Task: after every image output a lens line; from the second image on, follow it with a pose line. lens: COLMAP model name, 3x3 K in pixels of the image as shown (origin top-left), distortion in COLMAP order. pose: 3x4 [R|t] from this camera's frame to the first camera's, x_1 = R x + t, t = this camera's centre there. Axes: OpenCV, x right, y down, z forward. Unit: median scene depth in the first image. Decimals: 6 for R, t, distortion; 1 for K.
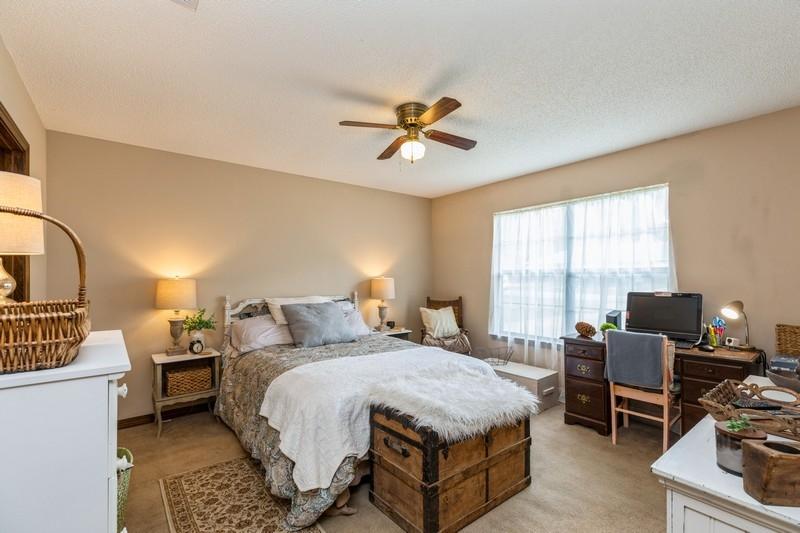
lens RADIAL K [[360.1, 0, 399.0], [0, 360.1, 273.2], [0, 0, 1]] dist [0.002277, 0.000237]
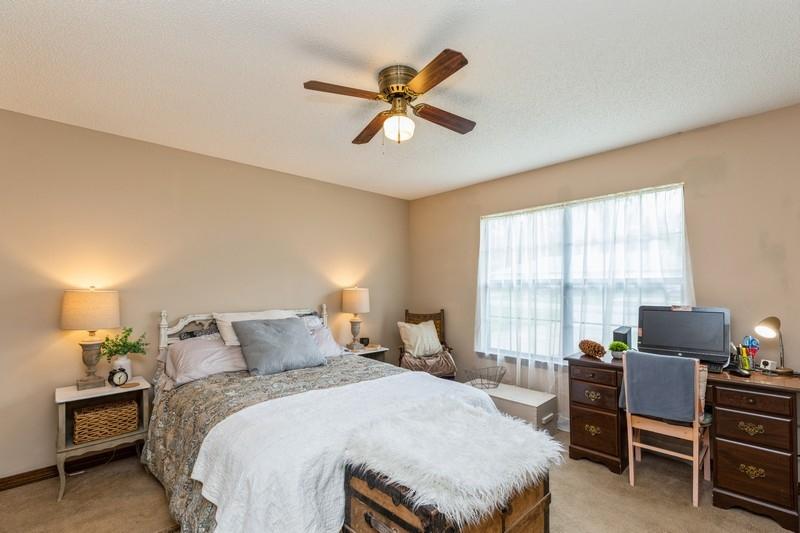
lens RADIAL K [[365.0, 0, 399.2], [0, 365.0, 282.9], [0, 0, 1]] dist [0.002696, 0.000270]
pose [[0.996418, 0.002557, 0.084526, -0.021453], [-0.002688, 0.999995, 0.001435, -0.002786], [-0.084522, -0.001657, 0.996420, 0.155855]]
